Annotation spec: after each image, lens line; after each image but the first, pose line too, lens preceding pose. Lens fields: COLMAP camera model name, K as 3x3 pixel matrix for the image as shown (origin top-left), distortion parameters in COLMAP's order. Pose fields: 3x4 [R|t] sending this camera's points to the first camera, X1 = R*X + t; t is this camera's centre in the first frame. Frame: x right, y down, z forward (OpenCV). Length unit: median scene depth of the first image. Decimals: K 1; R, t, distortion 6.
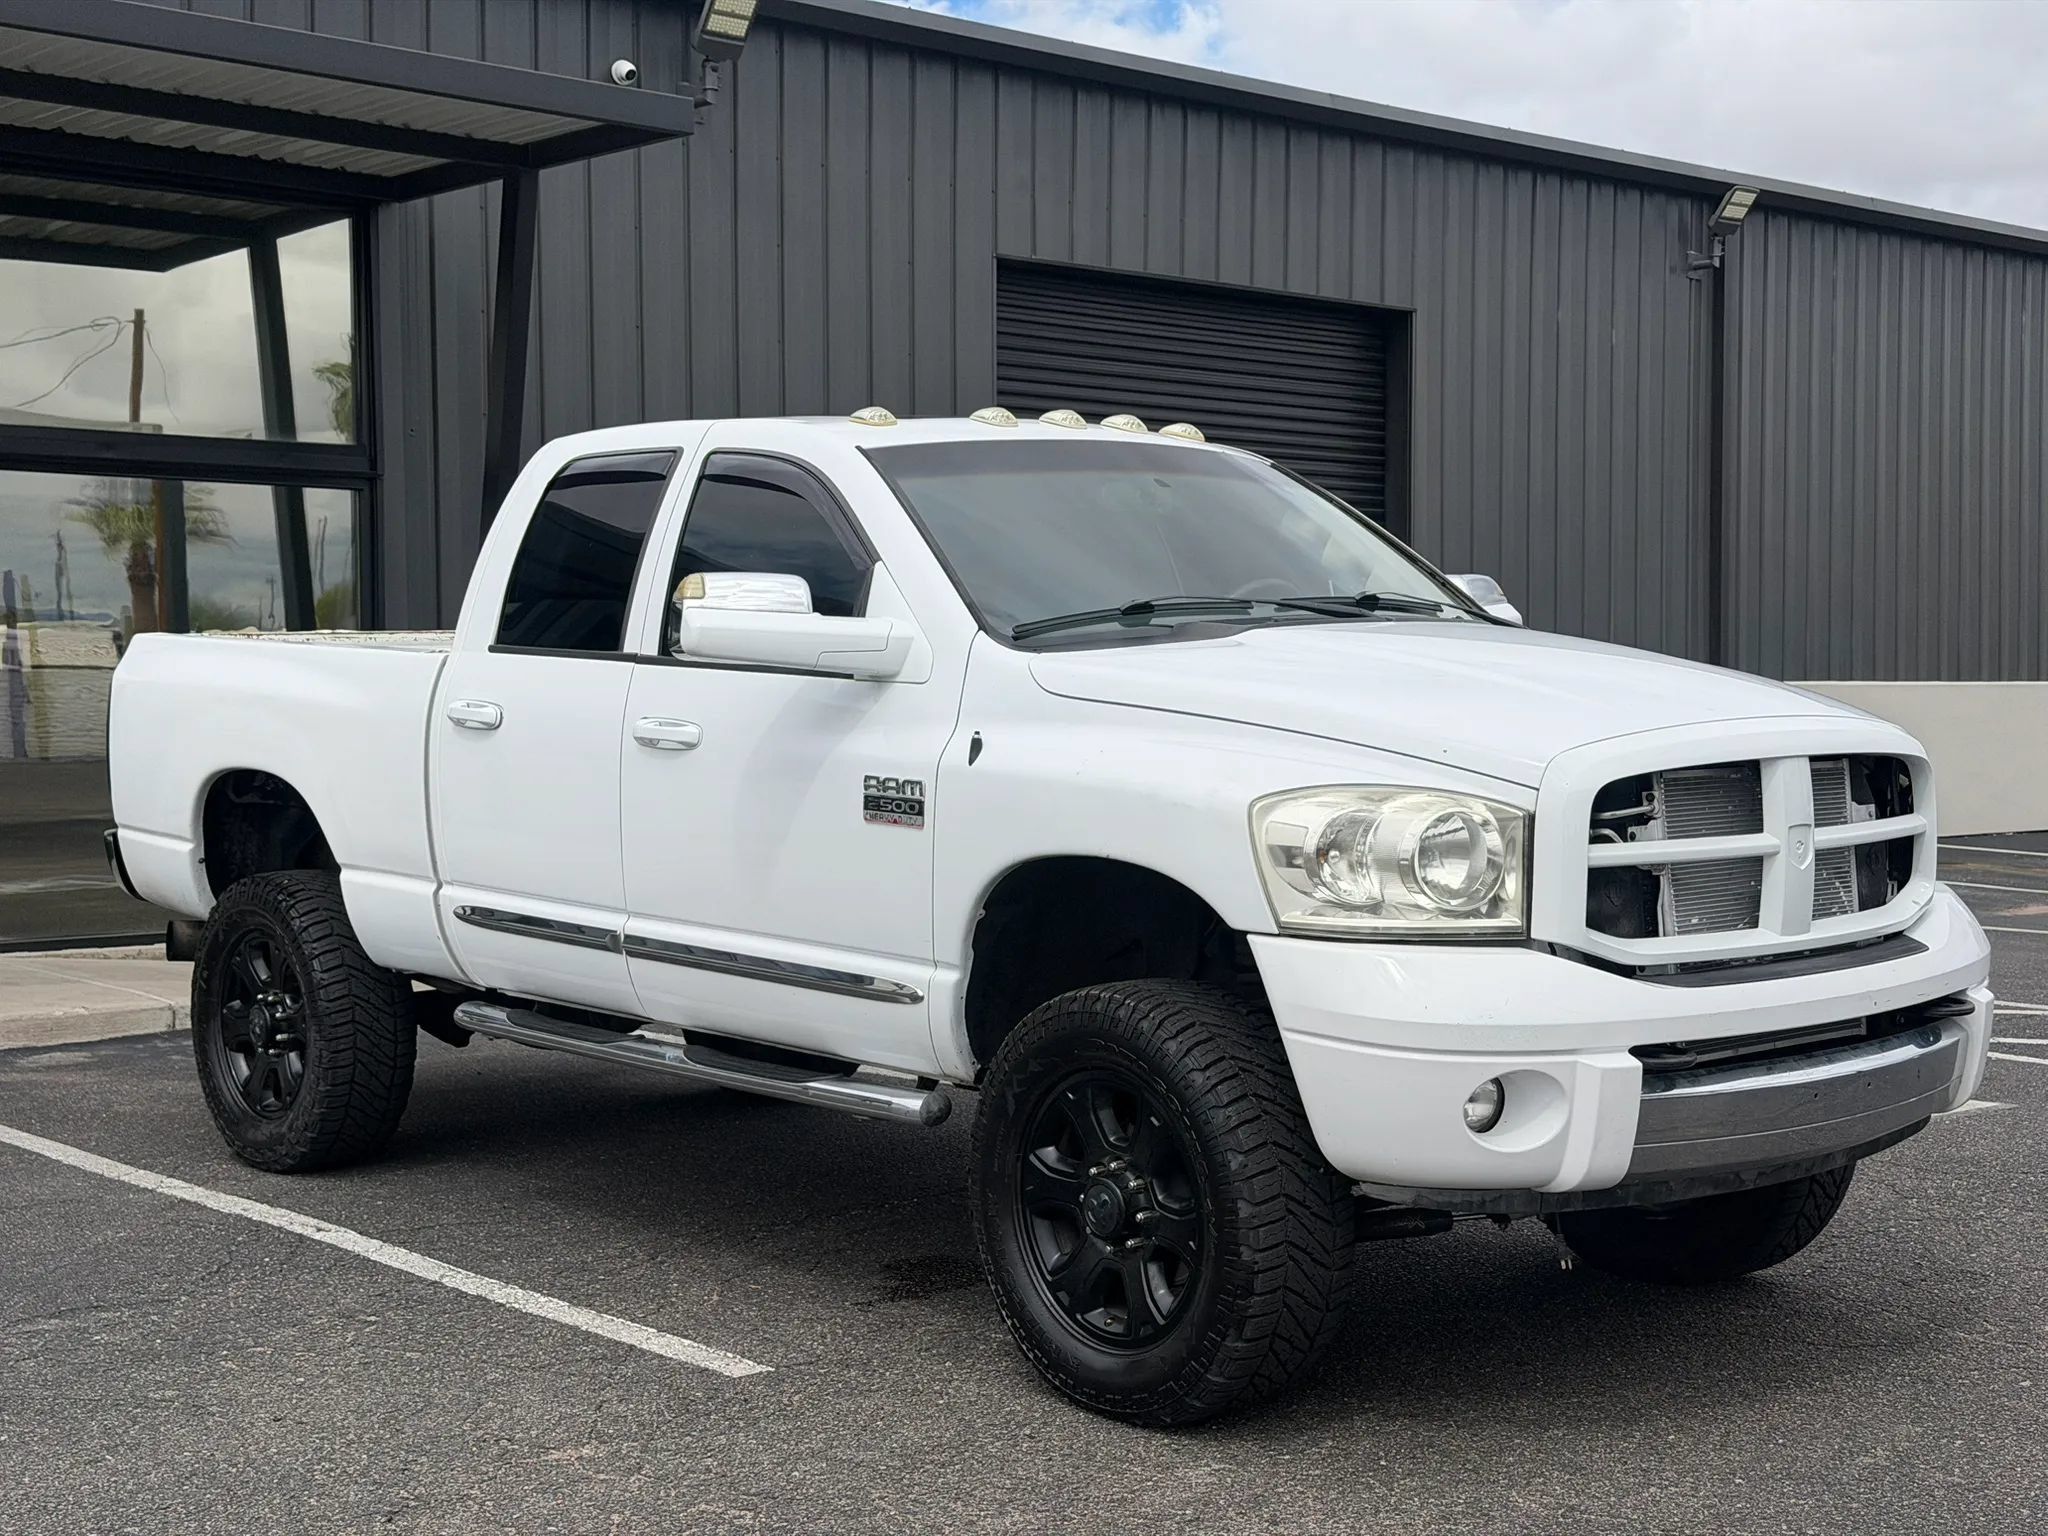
lens RADIAL K [[2867.7, 0, 1011.2], [0, 2867.7, 788.7], [0, 0, 1]] dist [0.115076, 0.000000]
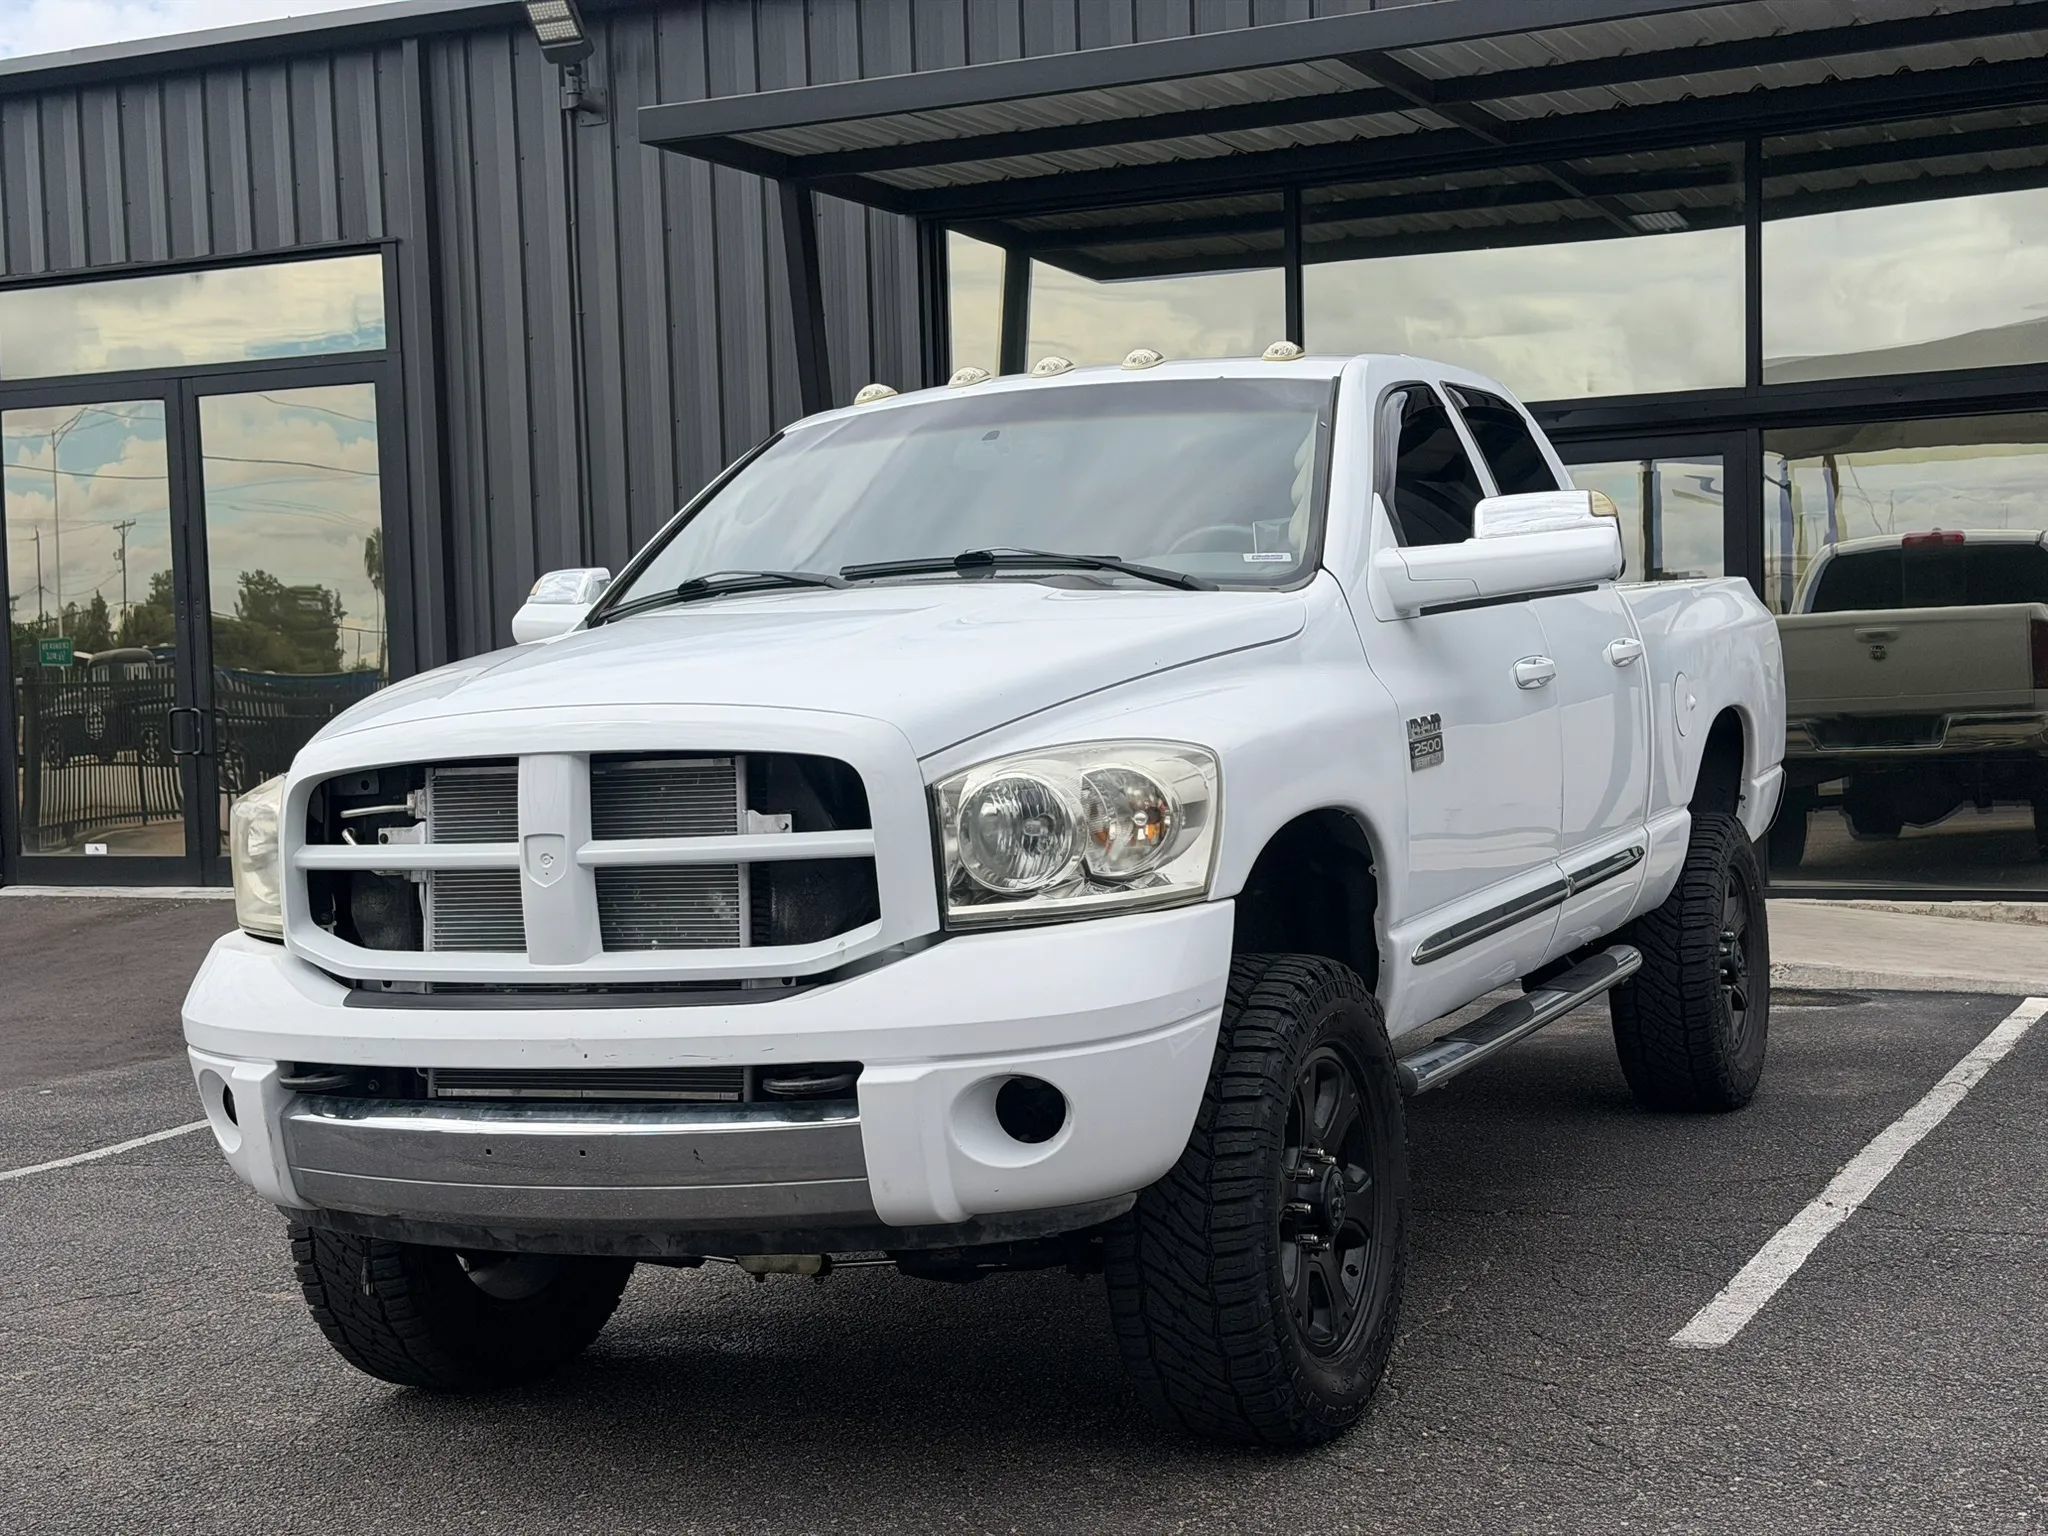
lens RADIAL K [[2867.7, 0, 1034.7], [0, 2867.7, 763.0], [0, 0, 1]] dist [0.115076, 0.000000]
pose [[0.402529, 0.020101, -0.915186, 1.014978], [-0.003180, 0.999784, 0.020560, -0.024179], [0.915402, -0.005366, 0.402506, 0.729833]]
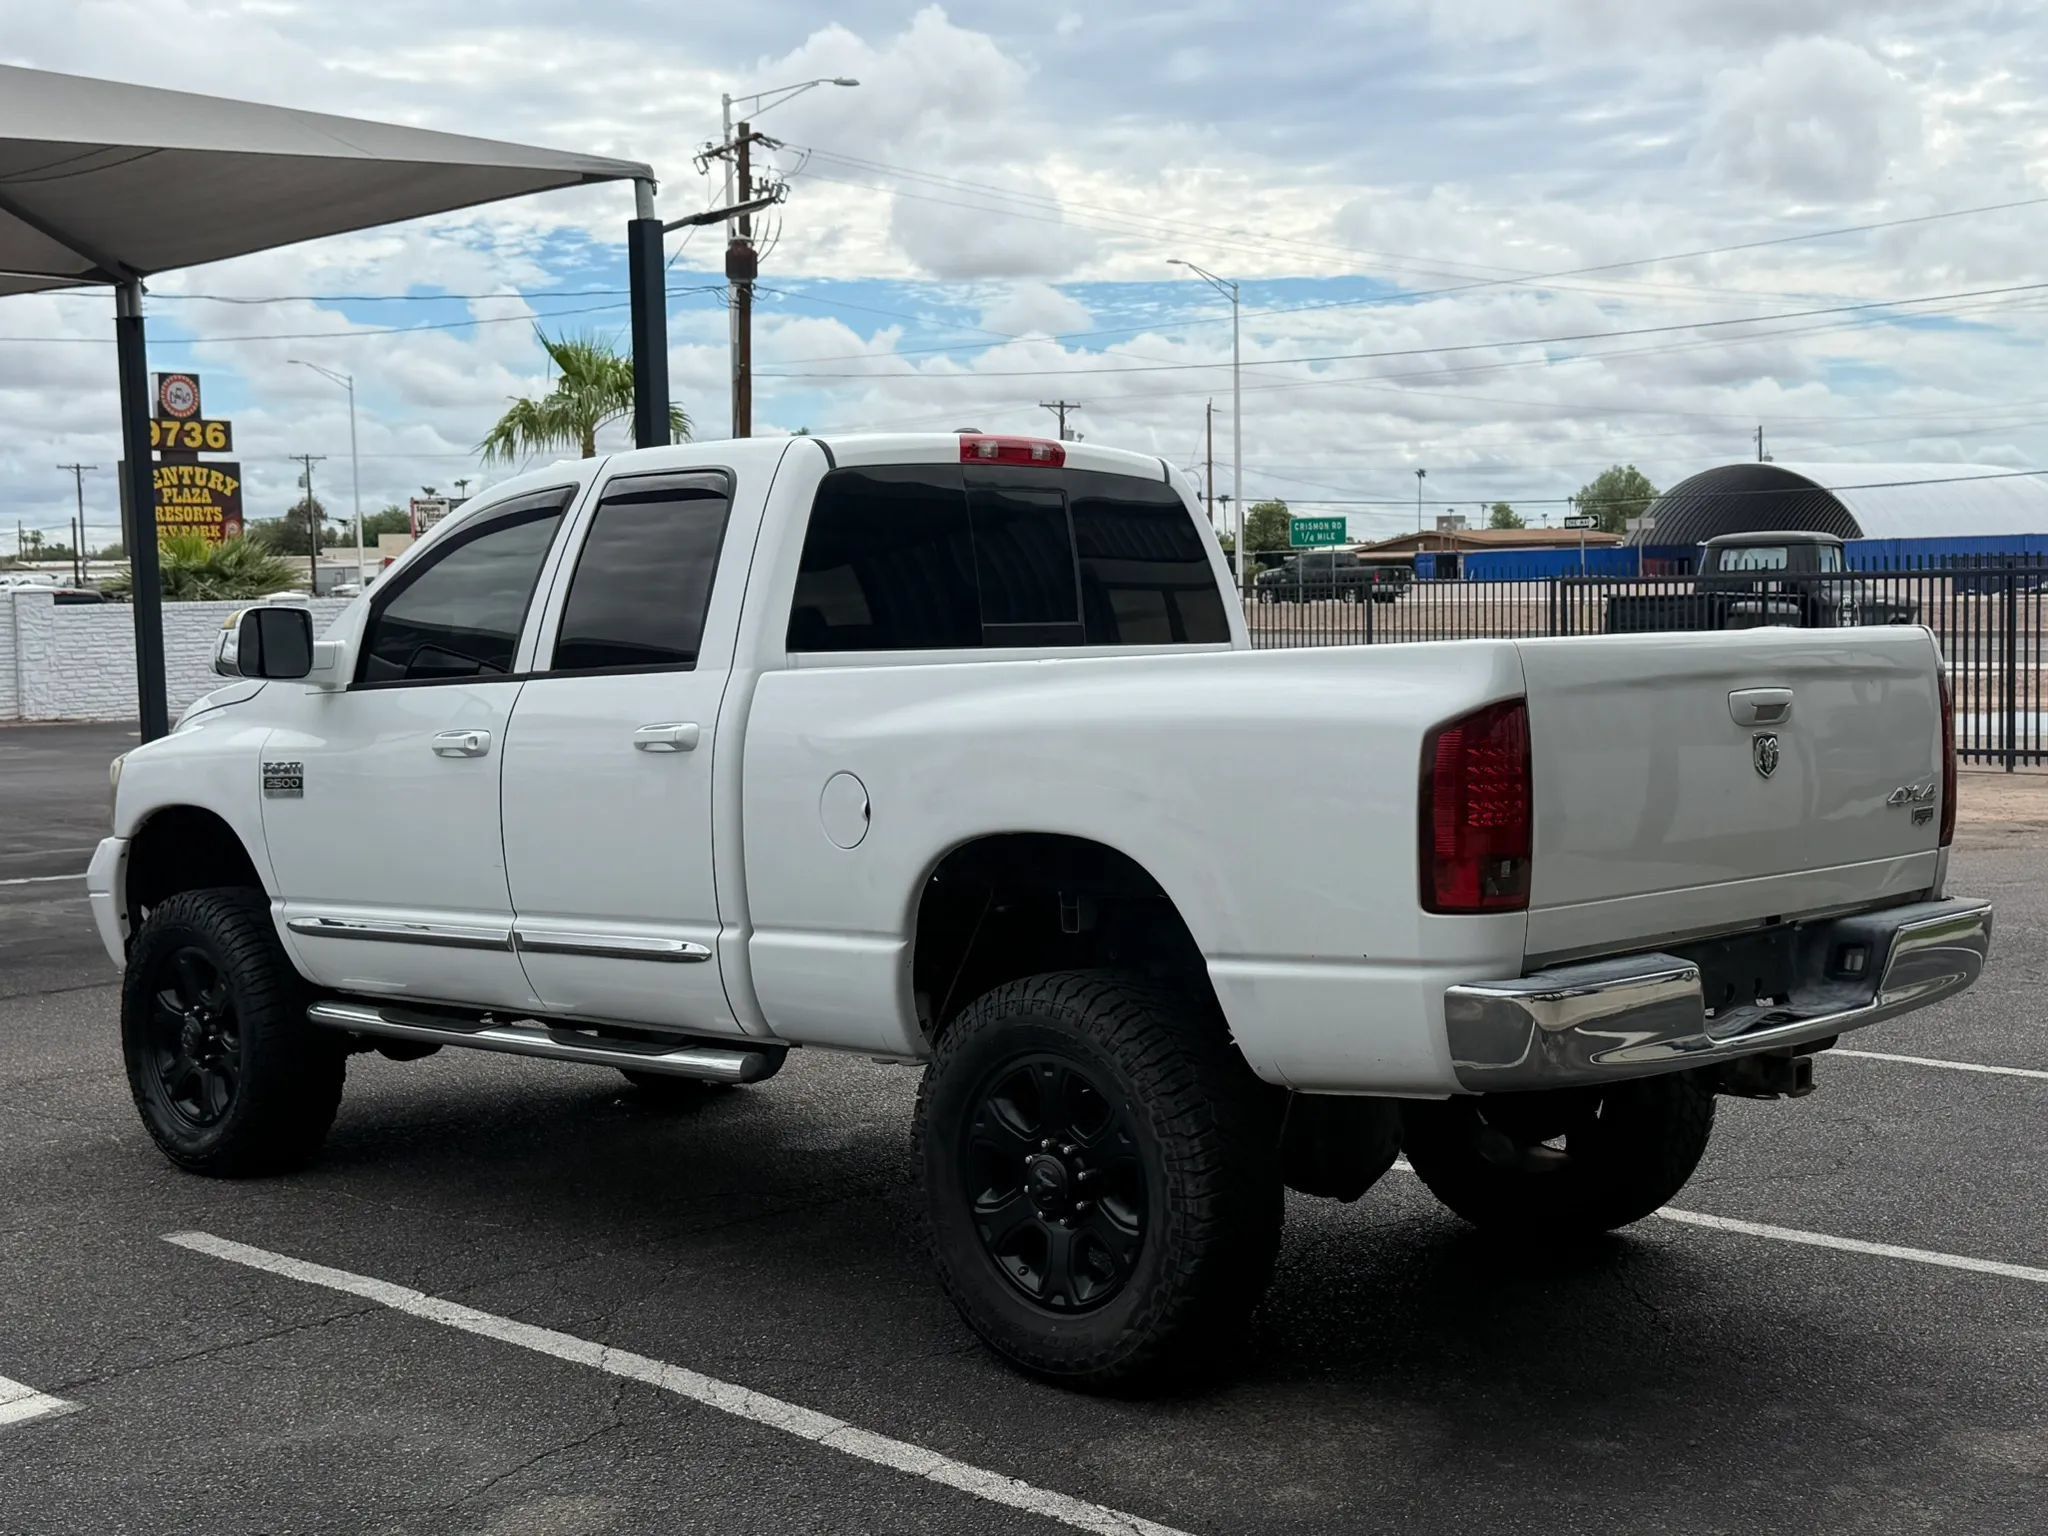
lens RADIAL K [[2674.9, 0, 1034.6], [0, 2674.9, 758.6], [0, 0, 1]] dist [0.098145, 0.000000]
pose [[-0.996535, 0.034364, -0.075743, -0.042449], [0.026377, 0.994223, 0.104039, -0.144311], [0.078880, 0.101681, -0.991685, 2.496504]]
